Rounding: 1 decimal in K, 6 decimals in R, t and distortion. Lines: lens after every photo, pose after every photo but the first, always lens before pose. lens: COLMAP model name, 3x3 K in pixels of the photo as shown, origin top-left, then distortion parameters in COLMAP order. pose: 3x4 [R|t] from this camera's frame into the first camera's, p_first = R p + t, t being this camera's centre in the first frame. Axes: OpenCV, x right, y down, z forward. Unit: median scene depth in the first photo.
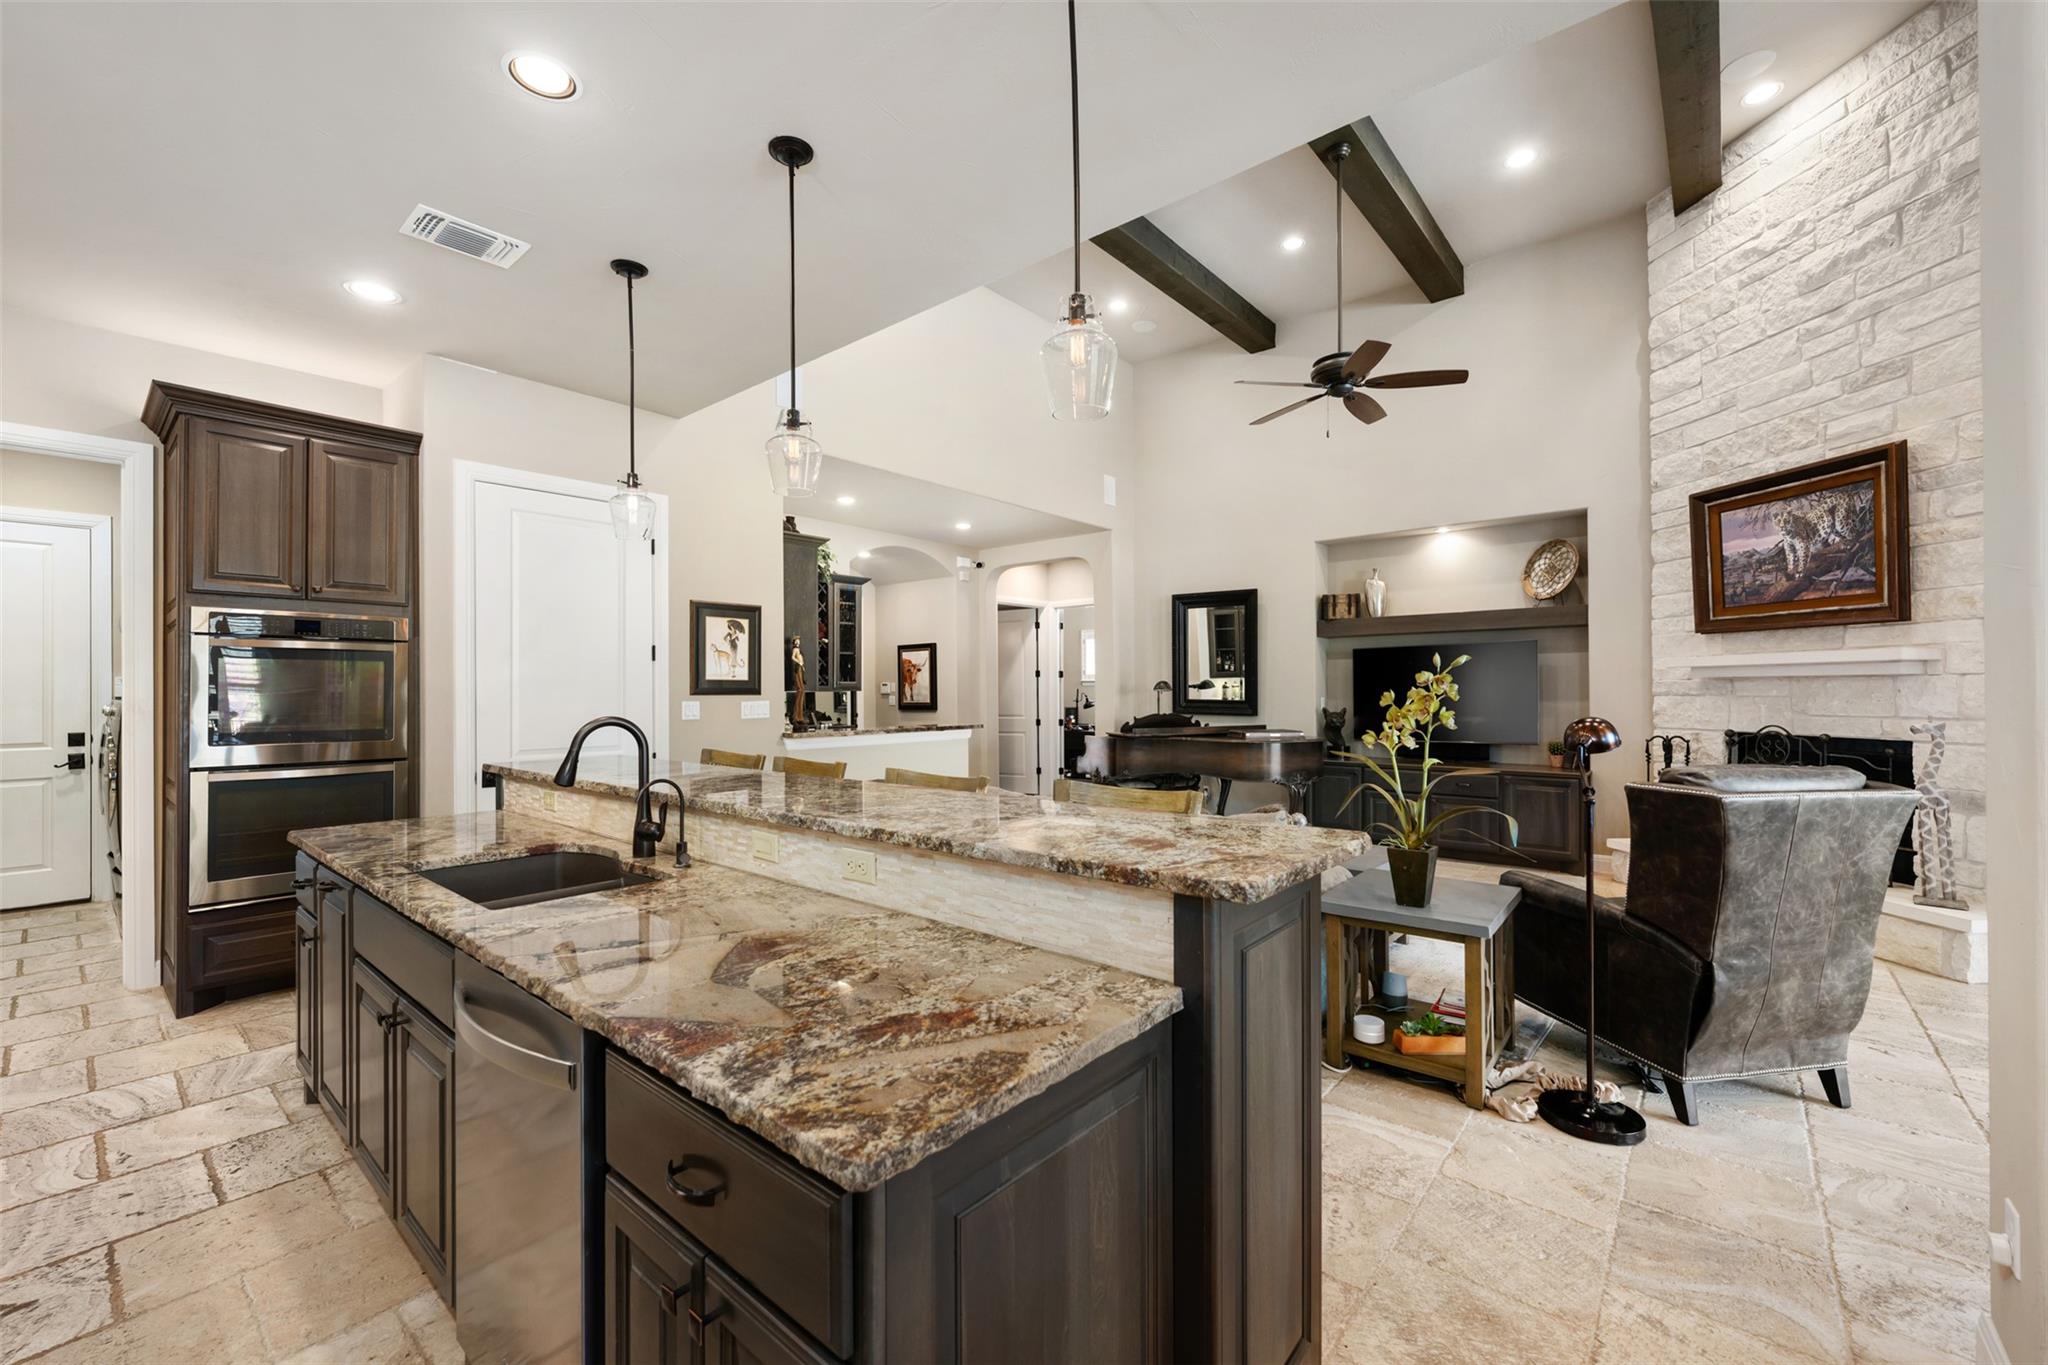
lens RADIAL K [[828.3, 0, 1024.0], [0, 828.3, 682.5], [0, 0, 1]] dist [0.001034, 0.000250]
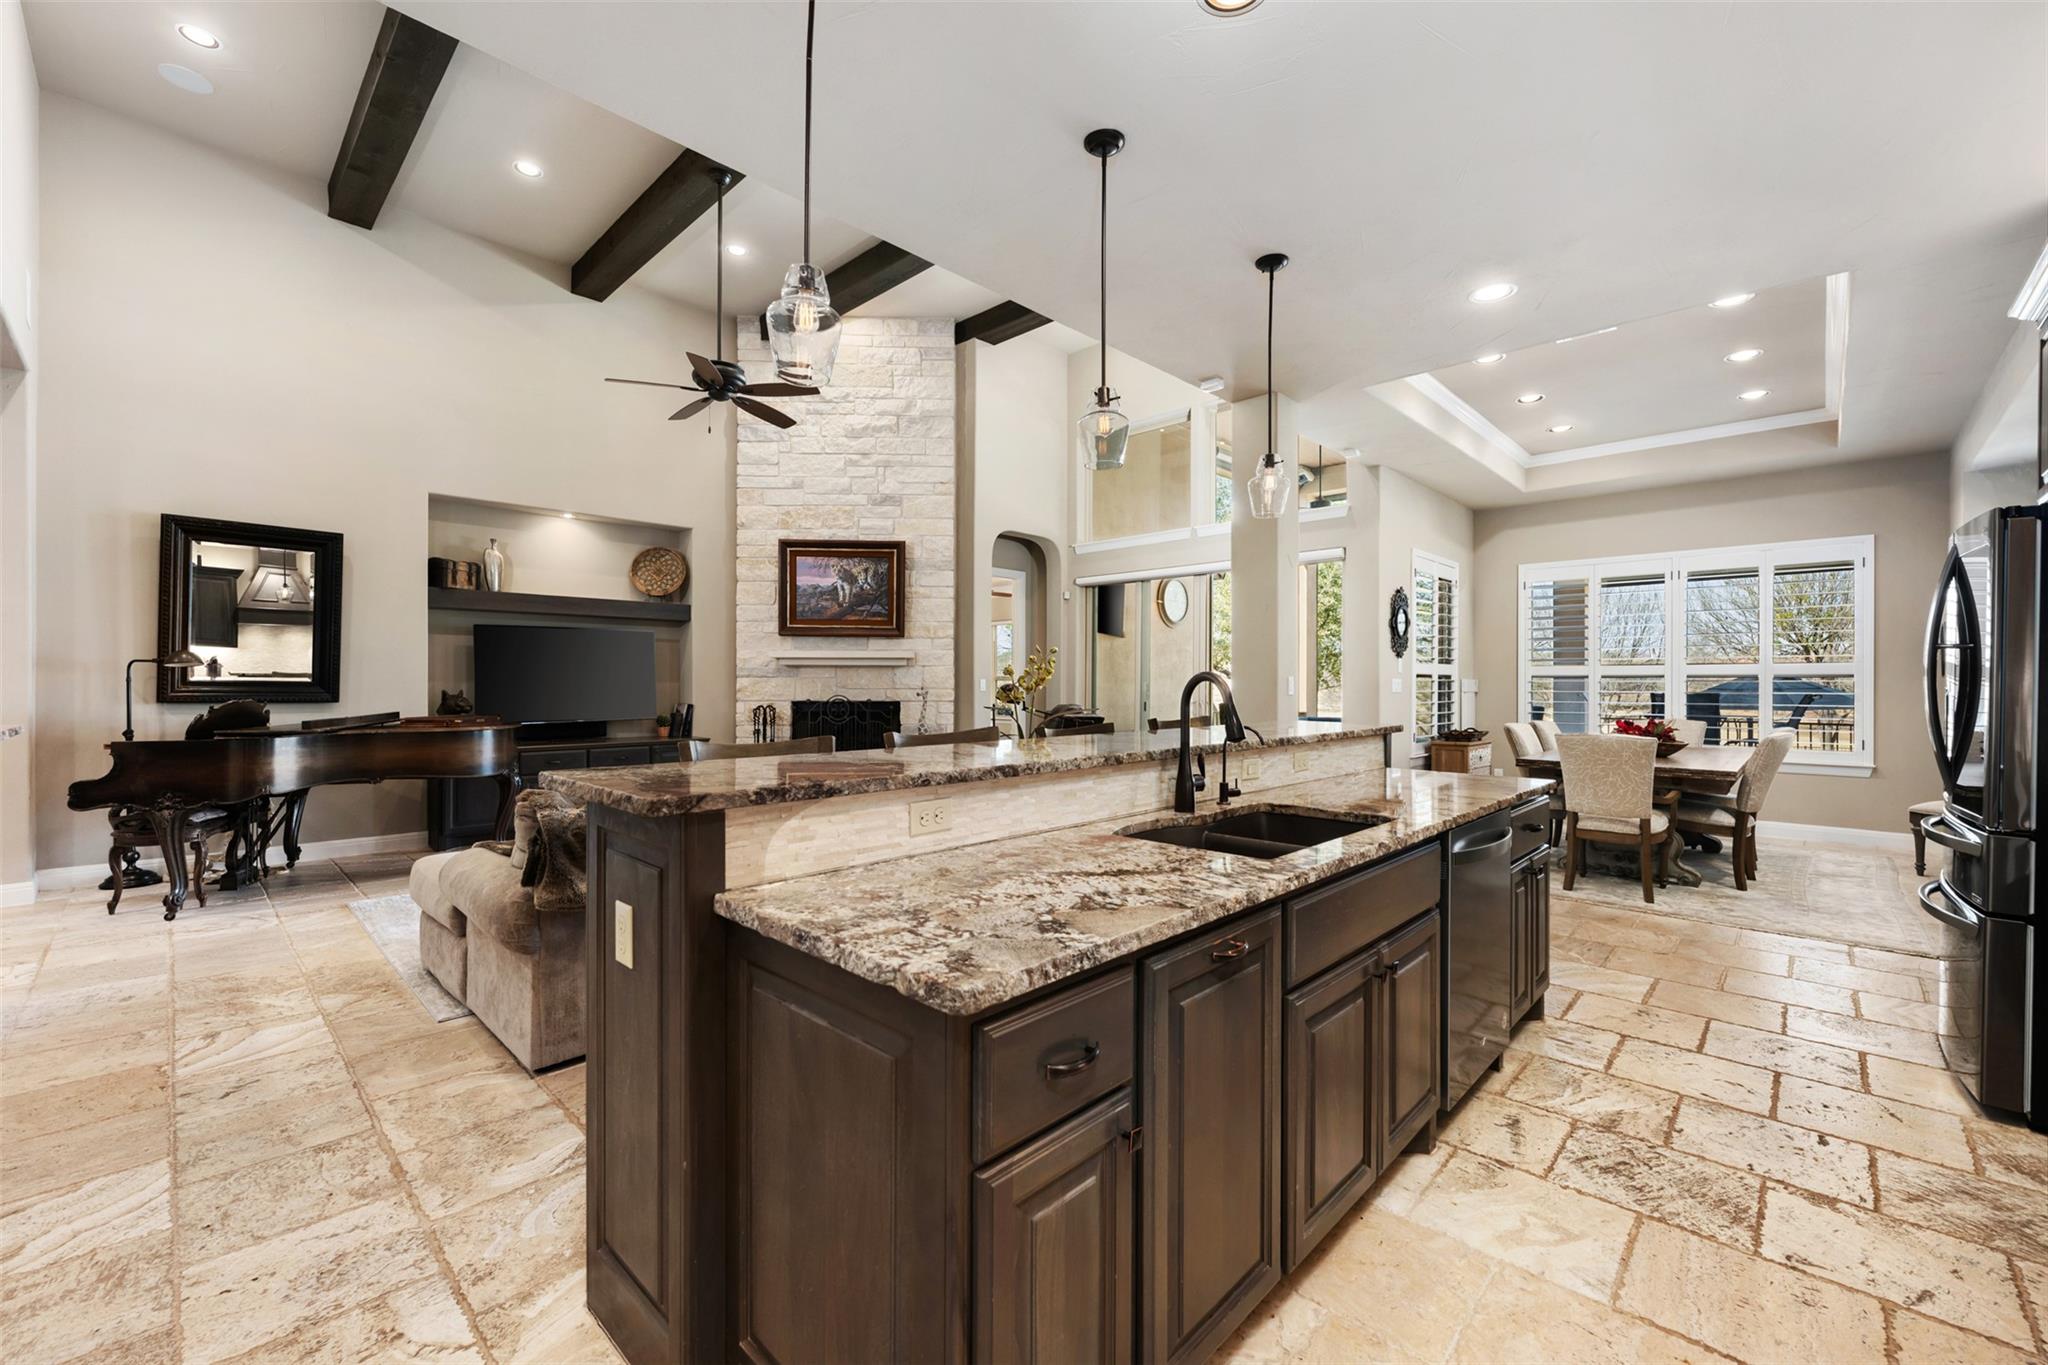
lens RADIAL K [[828.9, 0, 1011.7], [0, 828.9, 677.4], [0, 0, 1]] dist [0.009370, 0.000198]
pose [[0.067249, 0.009537, 0.997691, -0.664054], [-0.012494, 0.999884, -0.008716, 0.025547], [-0.997658, -0.011879, 0.067360, 0.522553]]
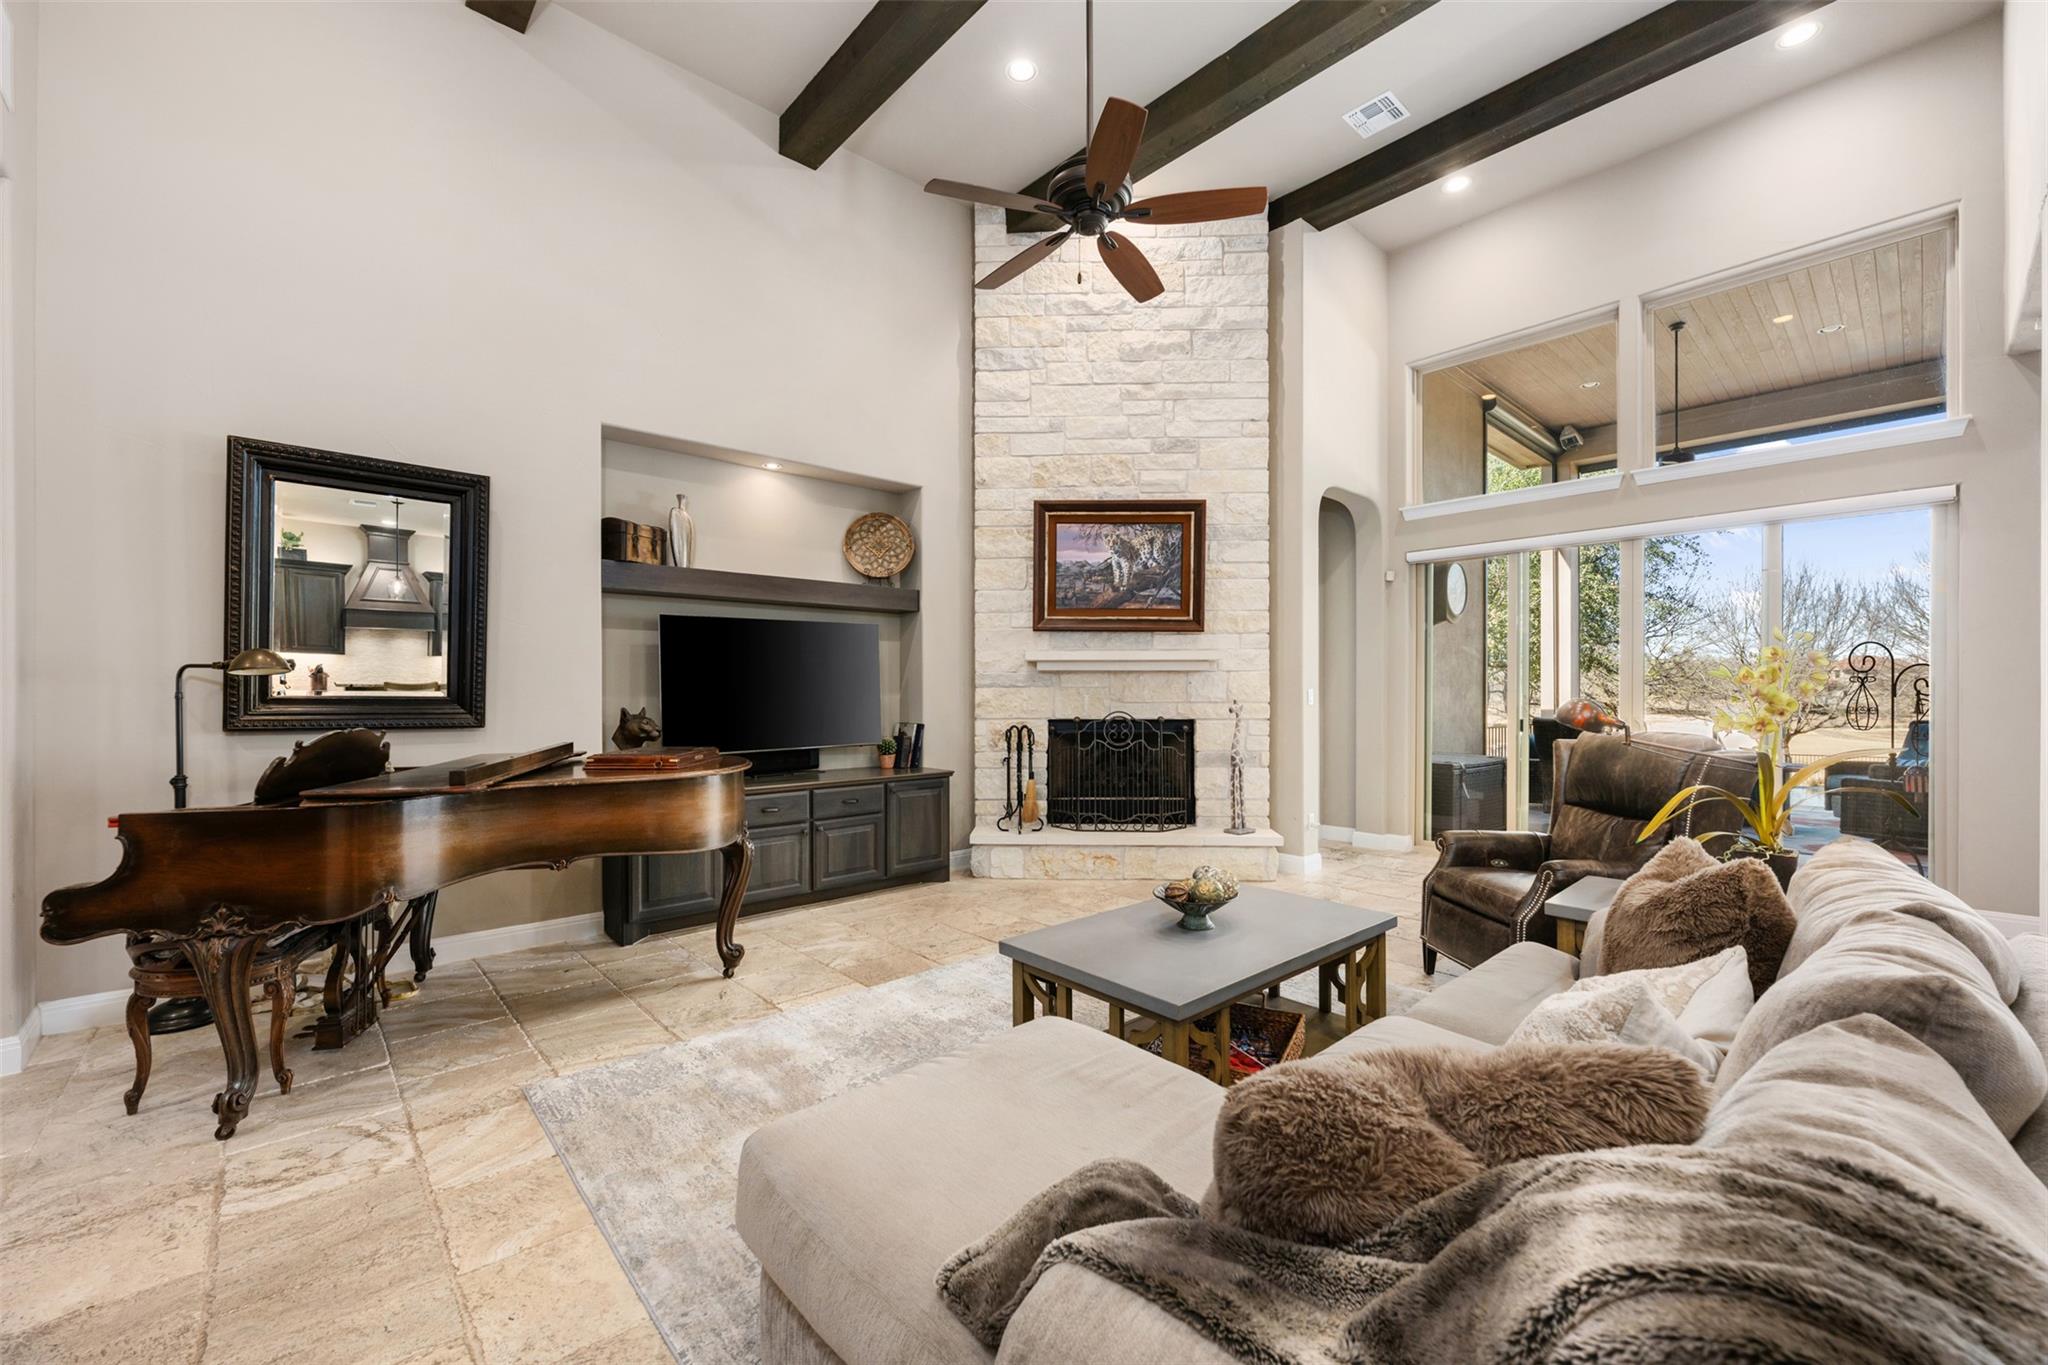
lens RADIAL K [[820.3, 0, 1024.7], [0, 820.3, 688.2], [0, 0, 1]] dist [0.006471, -0.000144]
pose [[0.126074, 0.004910, 0.992009, -0.270443], [-0.009225, 0.999950, -0.003777, 0.022857], [-0.991978, -0.008675, 0.126114, 0.934849]]
